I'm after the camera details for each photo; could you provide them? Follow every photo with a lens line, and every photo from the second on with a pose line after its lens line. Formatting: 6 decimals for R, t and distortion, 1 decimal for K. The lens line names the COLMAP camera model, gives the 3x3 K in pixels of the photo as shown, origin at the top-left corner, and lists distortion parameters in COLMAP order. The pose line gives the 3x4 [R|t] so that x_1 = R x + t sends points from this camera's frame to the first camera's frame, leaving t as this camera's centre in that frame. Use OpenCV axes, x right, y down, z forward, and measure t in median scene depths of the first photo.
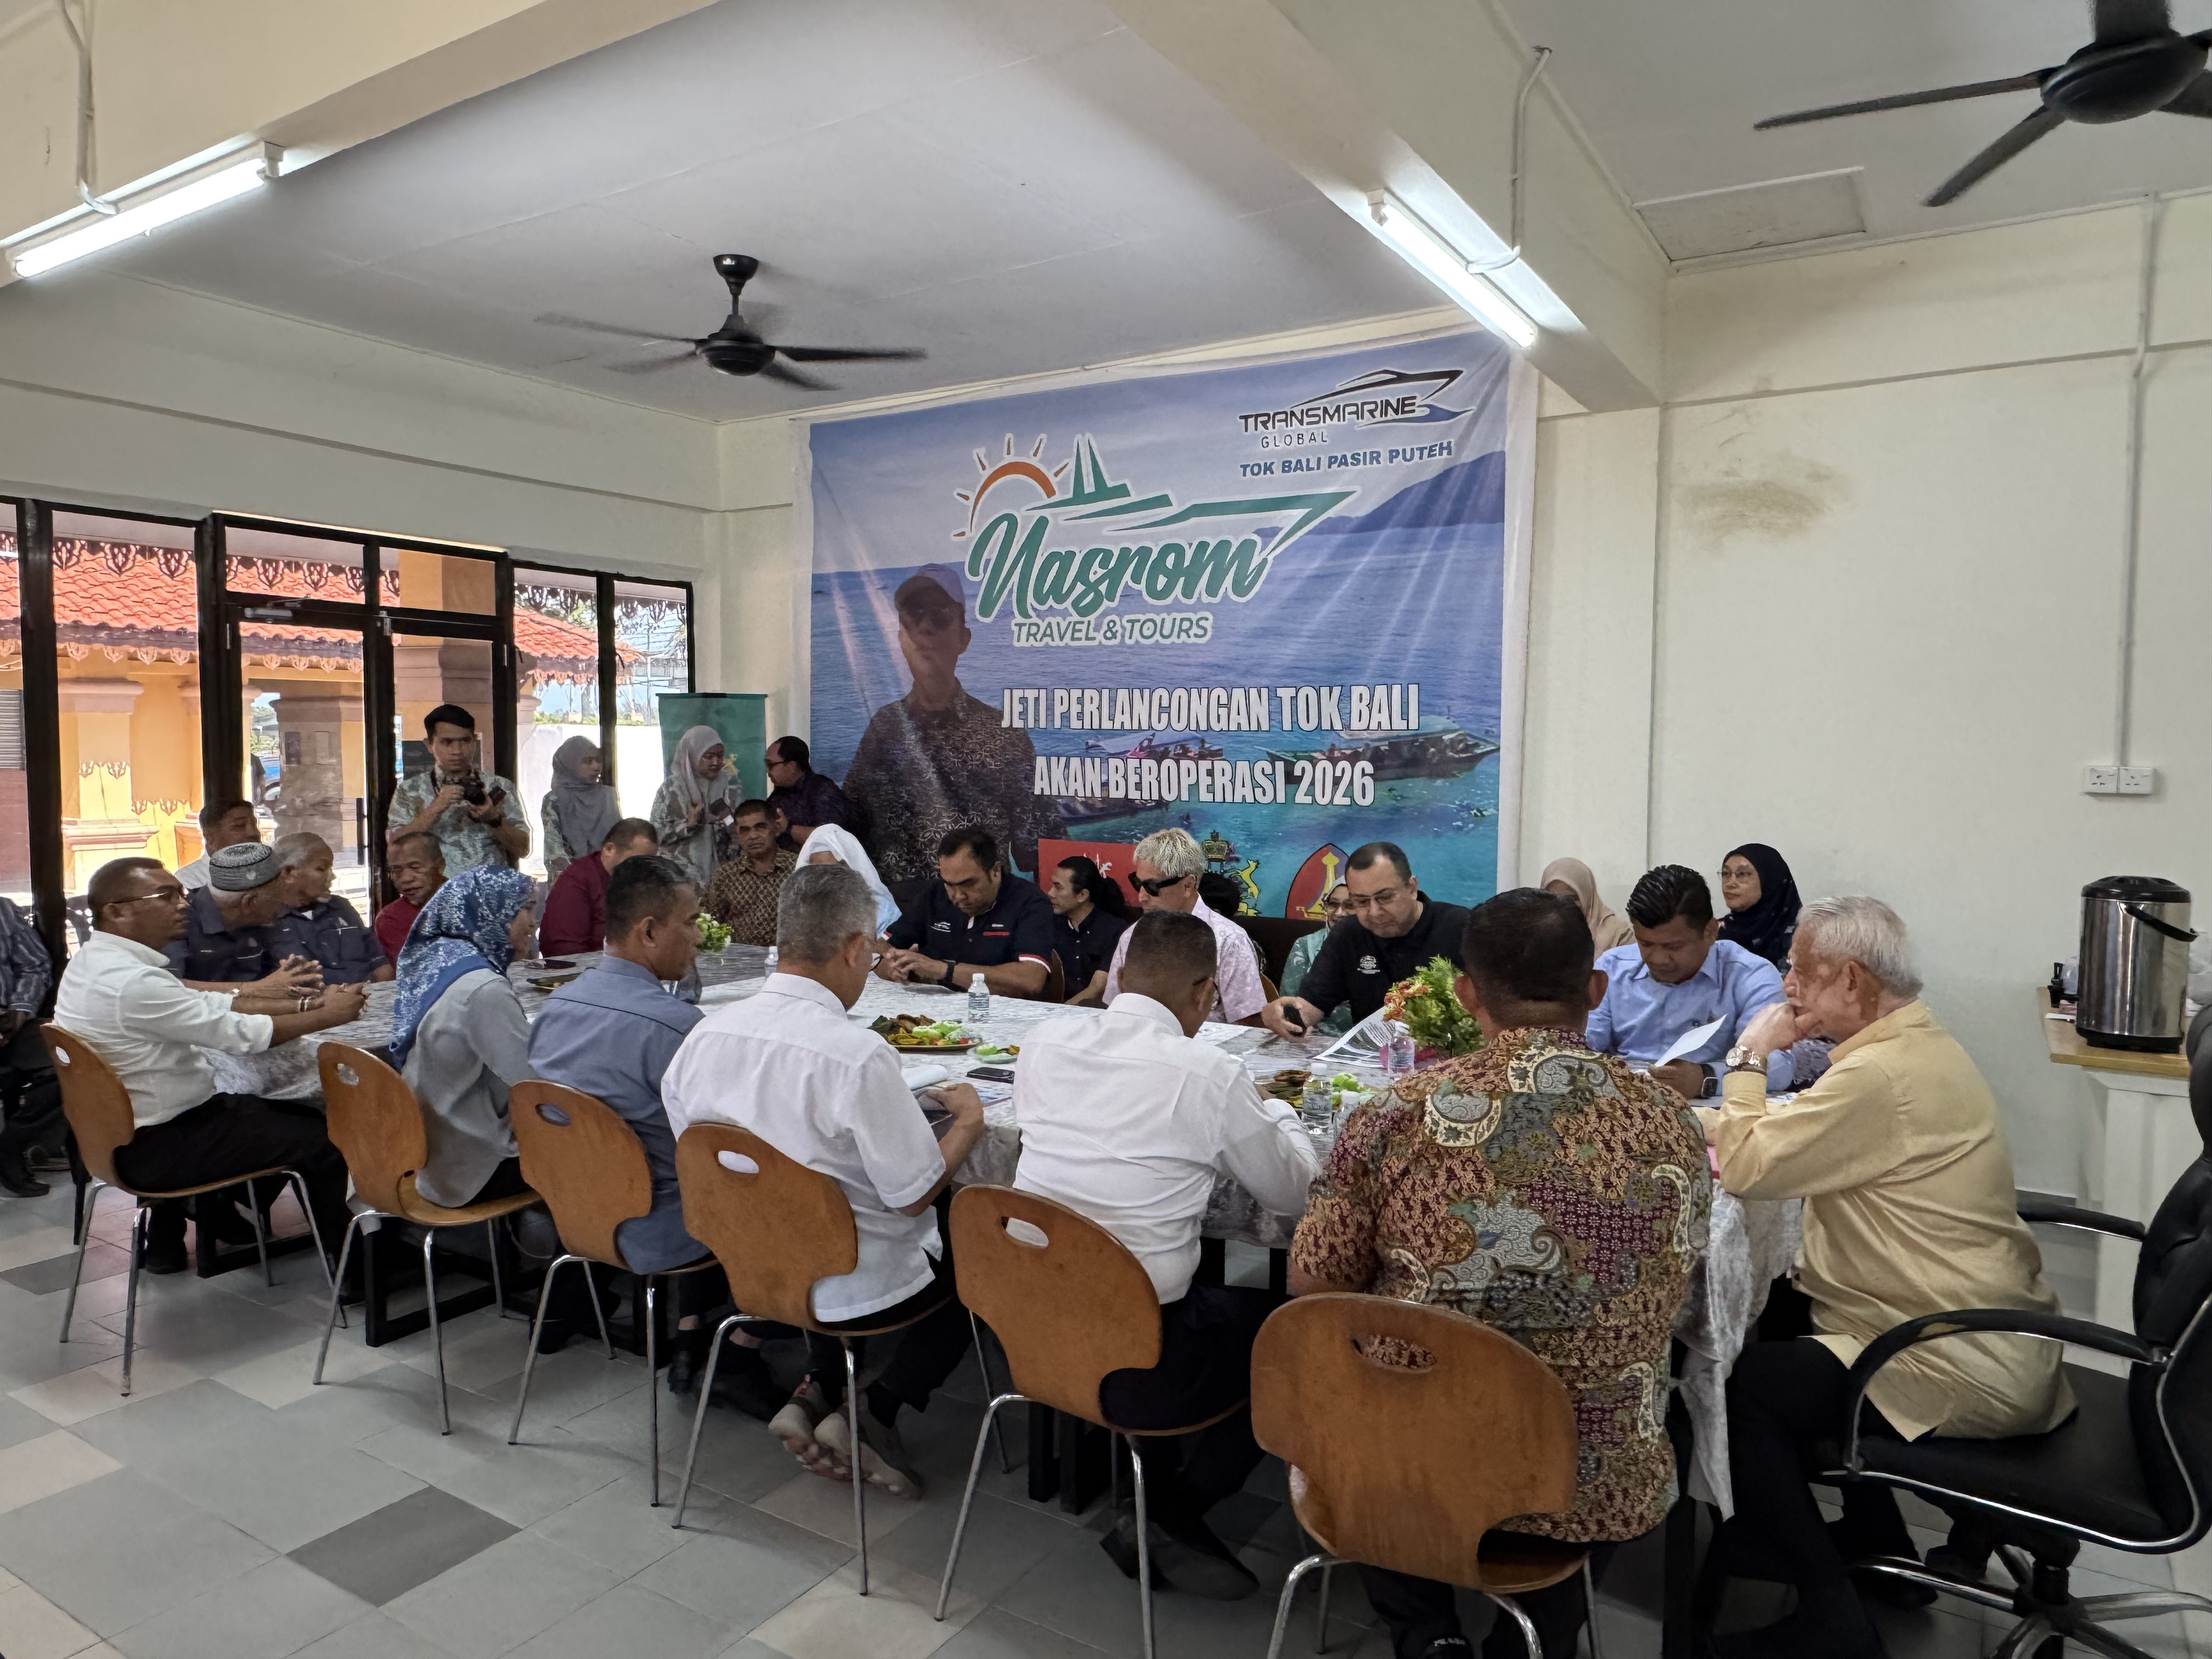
lens RADIAL K [[1472.2, 0, 1070.7], [0, 1472.2, 828.7], [0, 0, 1]] dist [0.052642, -0.015678]
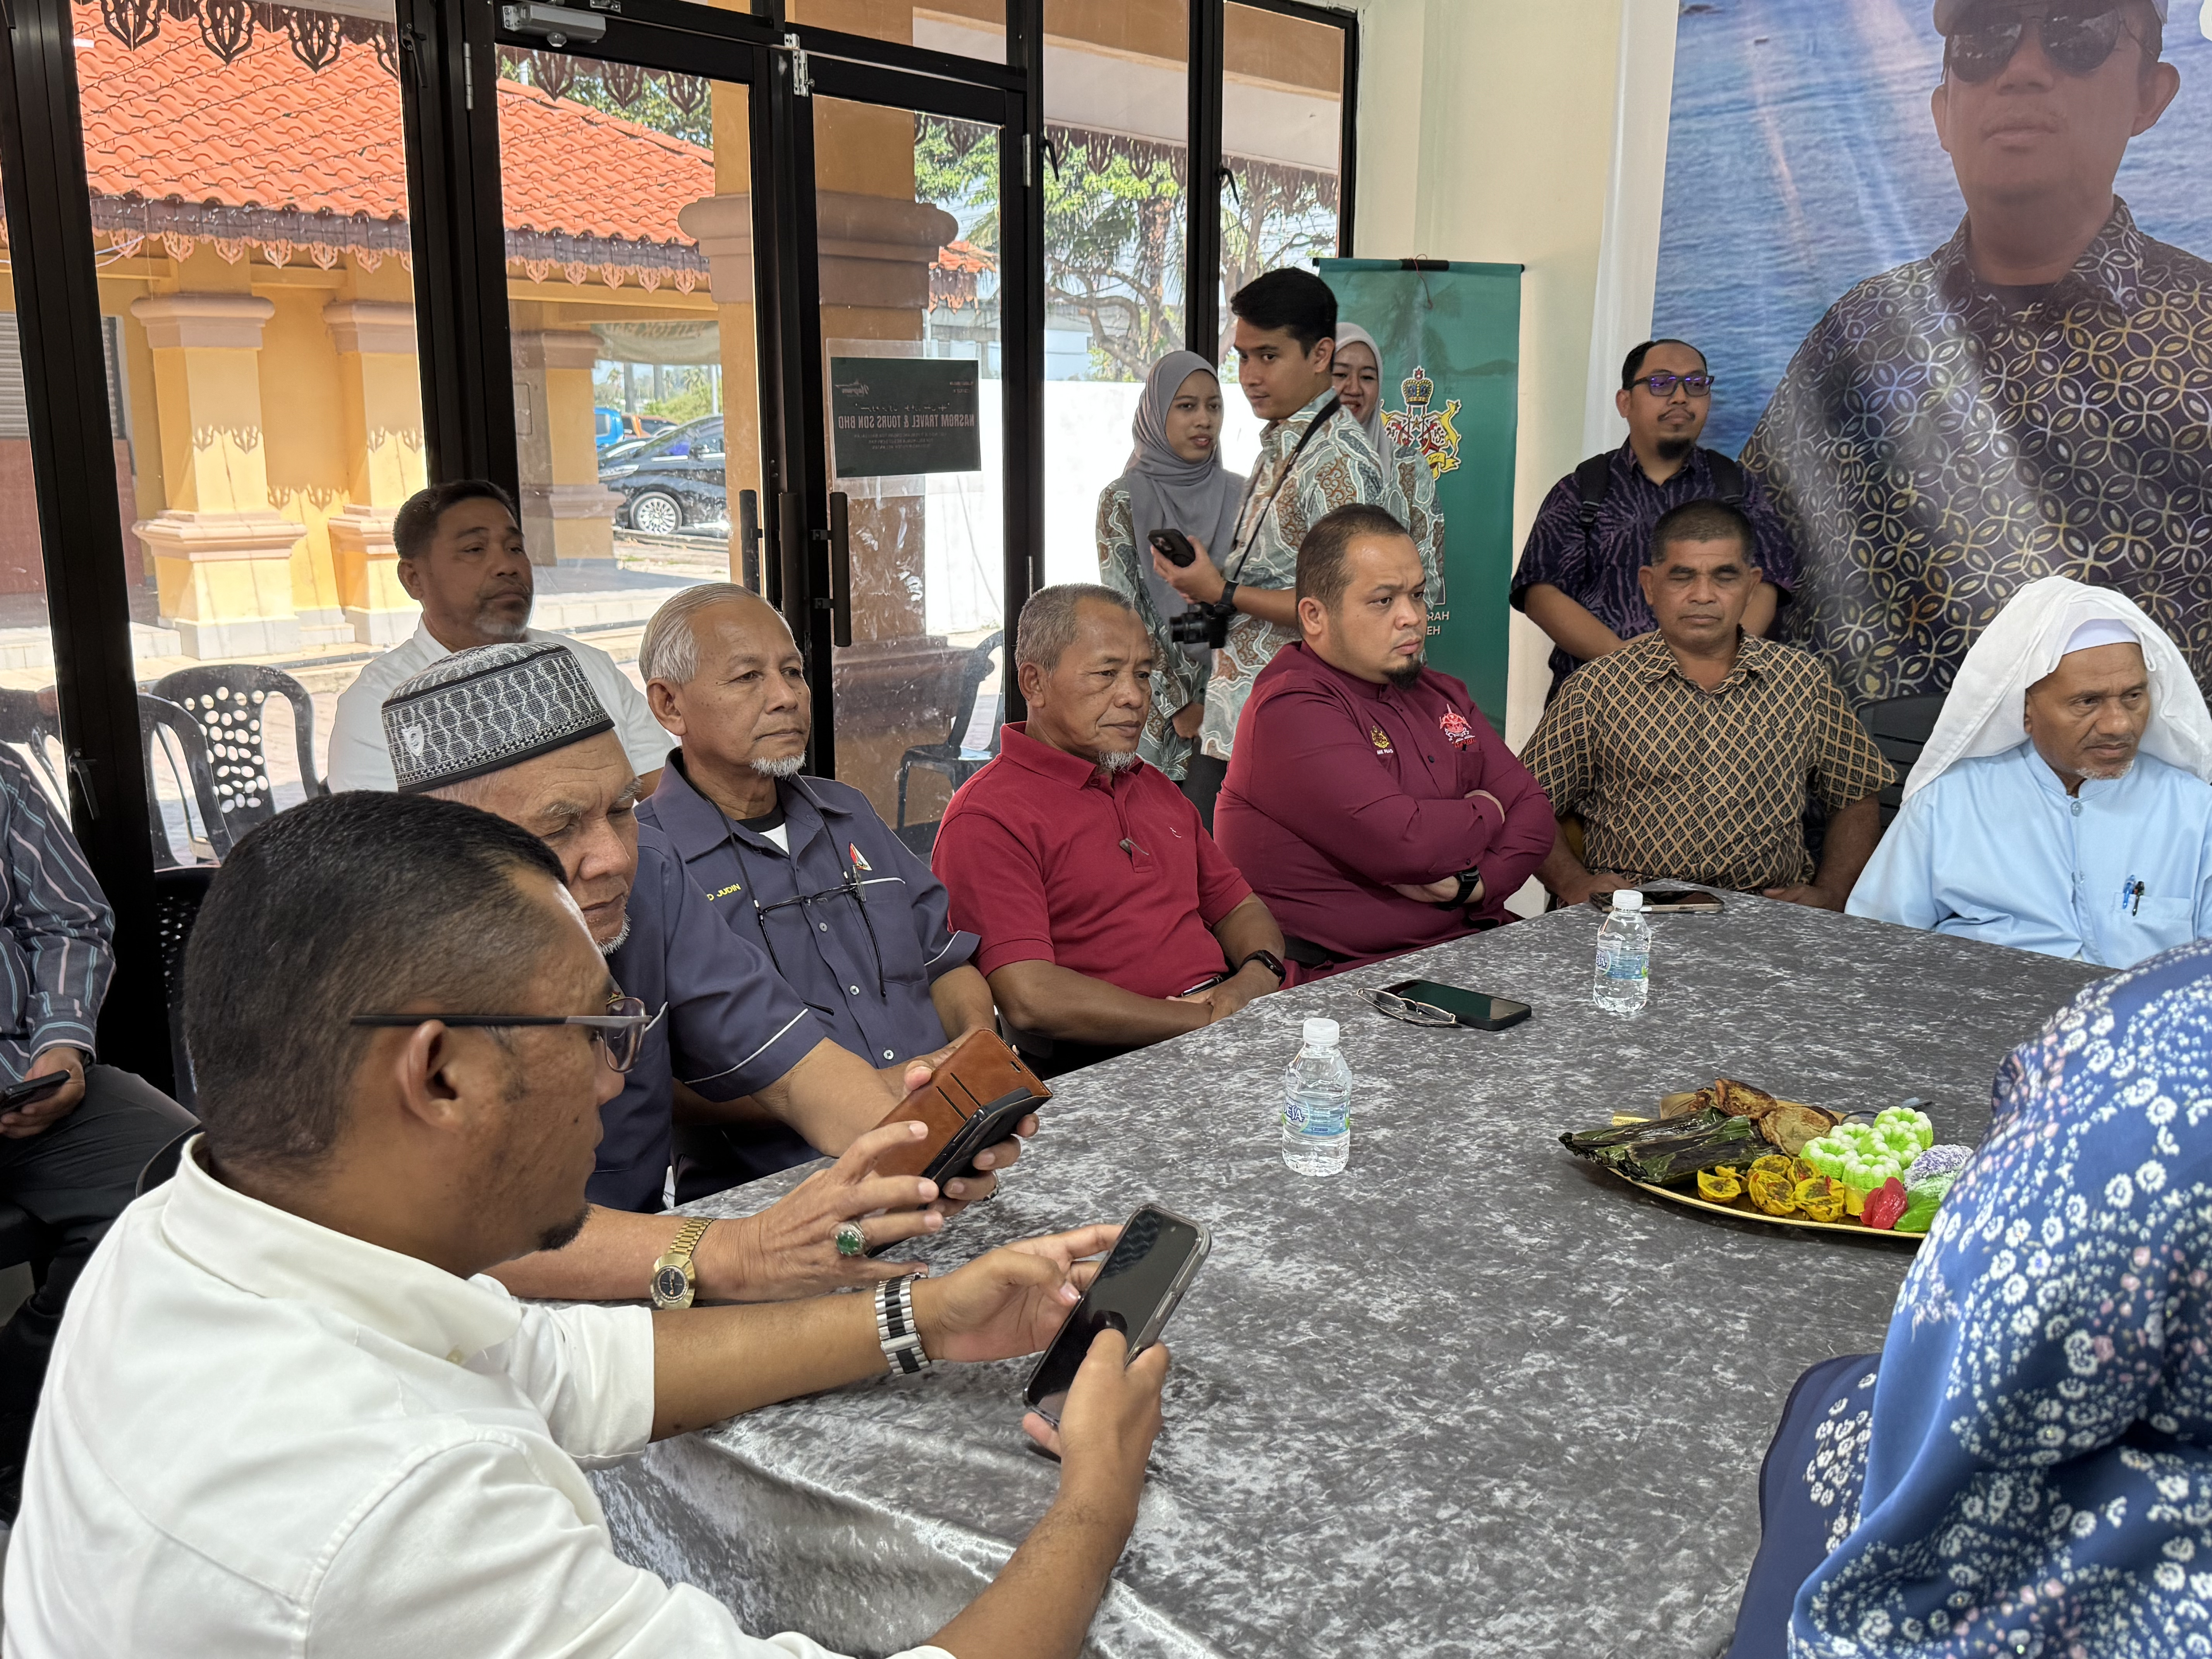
lens RADIAL K [[1929.0, 0, 1106.0], [0, 1929.0, 829.5], [0, 0, 1]] dist [0.005119, 0.004276]
pose [[0.988196, 0.035886, -0.148933, -0.289283], [-0.012812, 0.988130, 0.153086, -0.009945], [0.152659, -0.149371, 0.976925, 0.454497]]
